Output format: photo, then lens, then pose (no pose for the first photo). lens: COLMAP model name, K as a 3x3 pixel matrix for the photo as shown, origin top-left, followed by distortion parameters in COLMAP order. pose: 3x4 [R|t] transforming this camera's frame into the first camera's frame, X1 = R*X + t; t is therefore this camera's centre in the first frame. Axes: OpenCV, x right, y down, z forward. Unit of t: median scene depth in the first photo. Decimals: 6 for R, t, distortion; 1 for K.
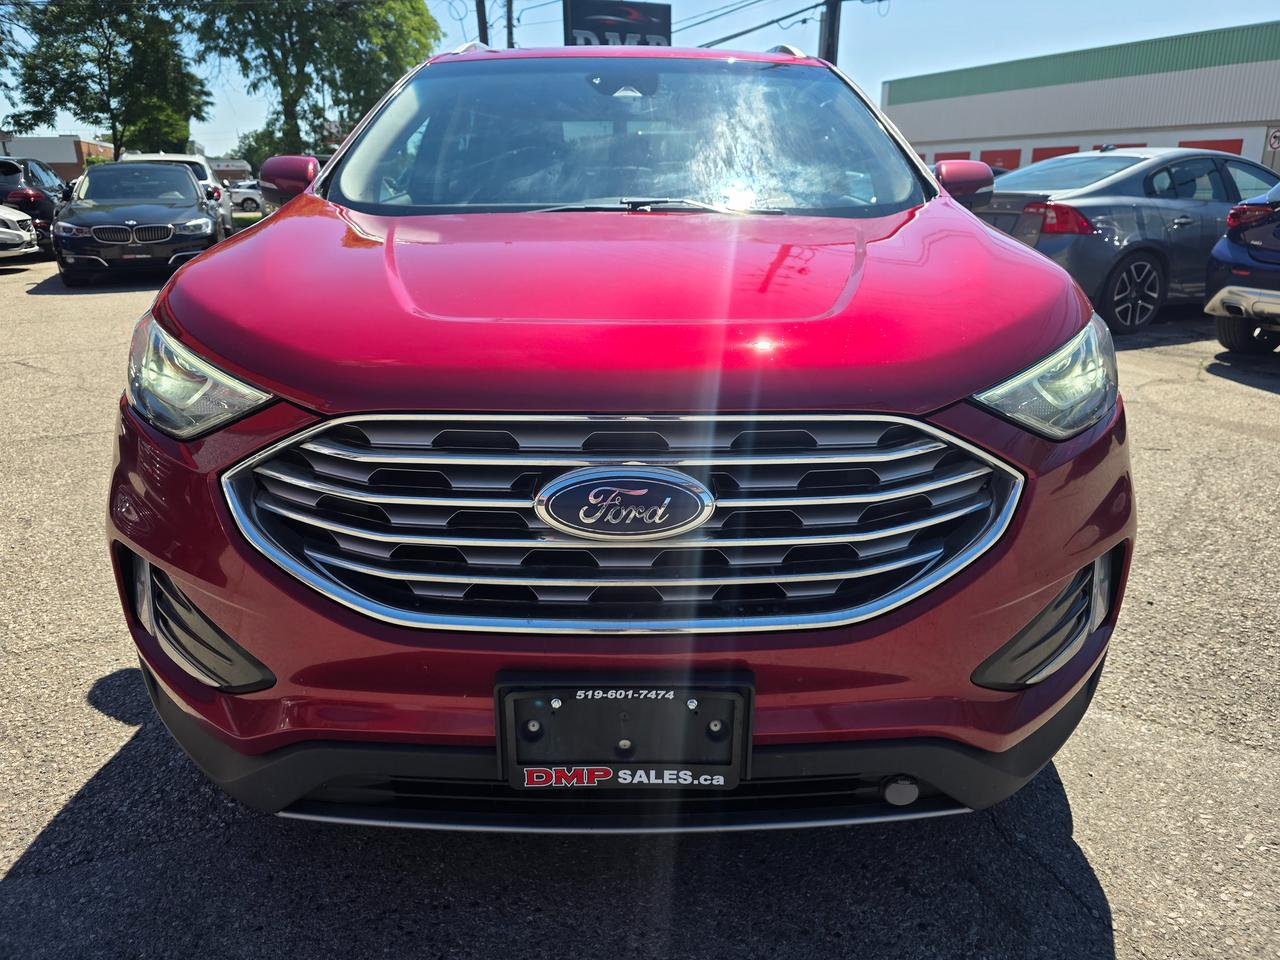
lens RADIAL K [[874.5, 0, 643.0], [0, 874.5, 475.3], [0, 0, 1]] dist [0.048879, -0.050929]
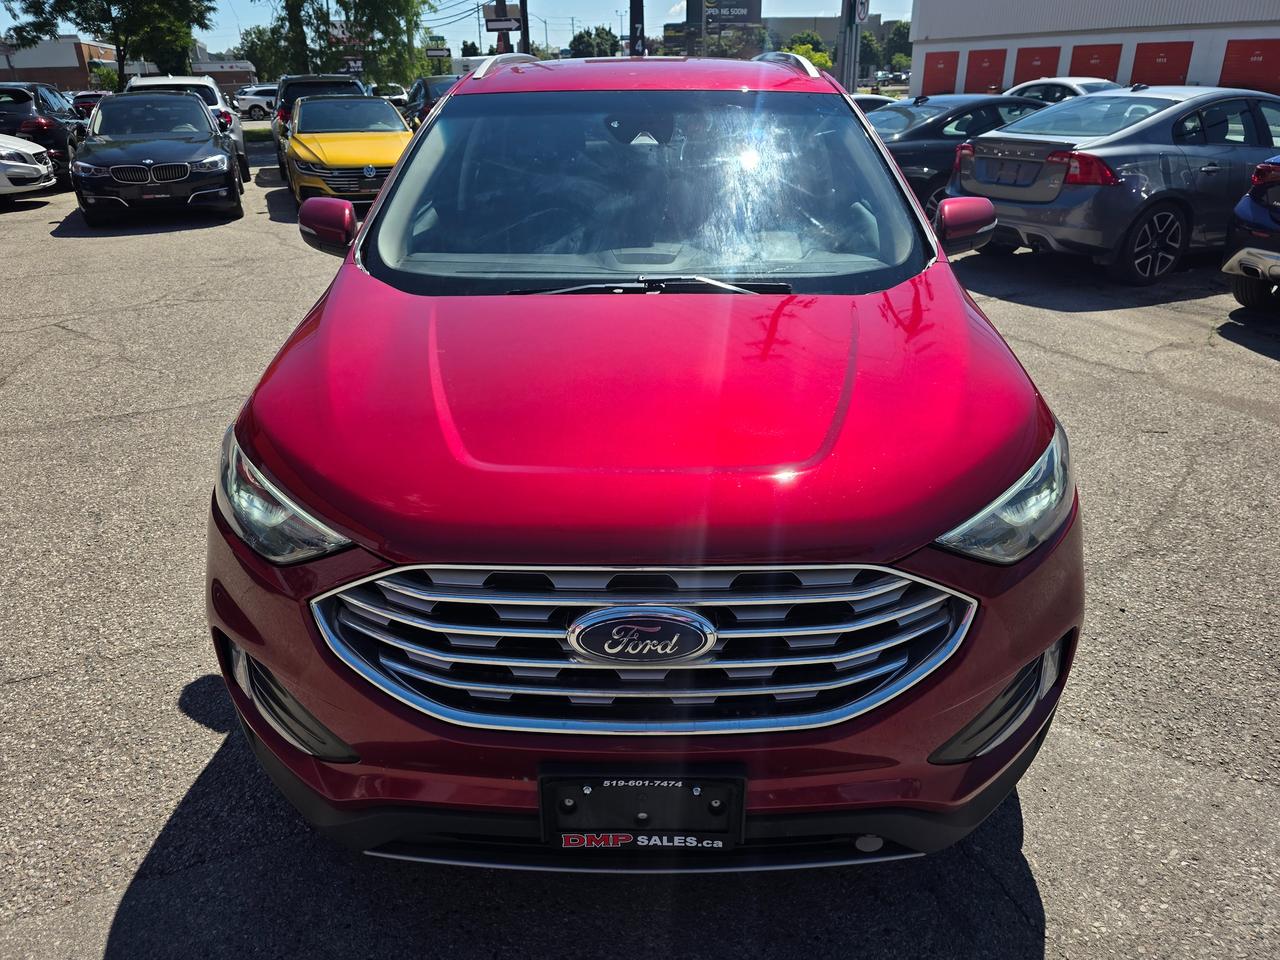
lens RADIAL K [[880.4, 0, 640.0], [0, 880.4, 480.0], [0, 0, 1]] dist [0.050532, -0.051439]
pose [[0.999713, 0.000501, -0.023952, 0.003500], [0.002510, 0.992092, 0.125486, -0.208825], [0.023826, -0.125510, 0.991806, -0.117441]]
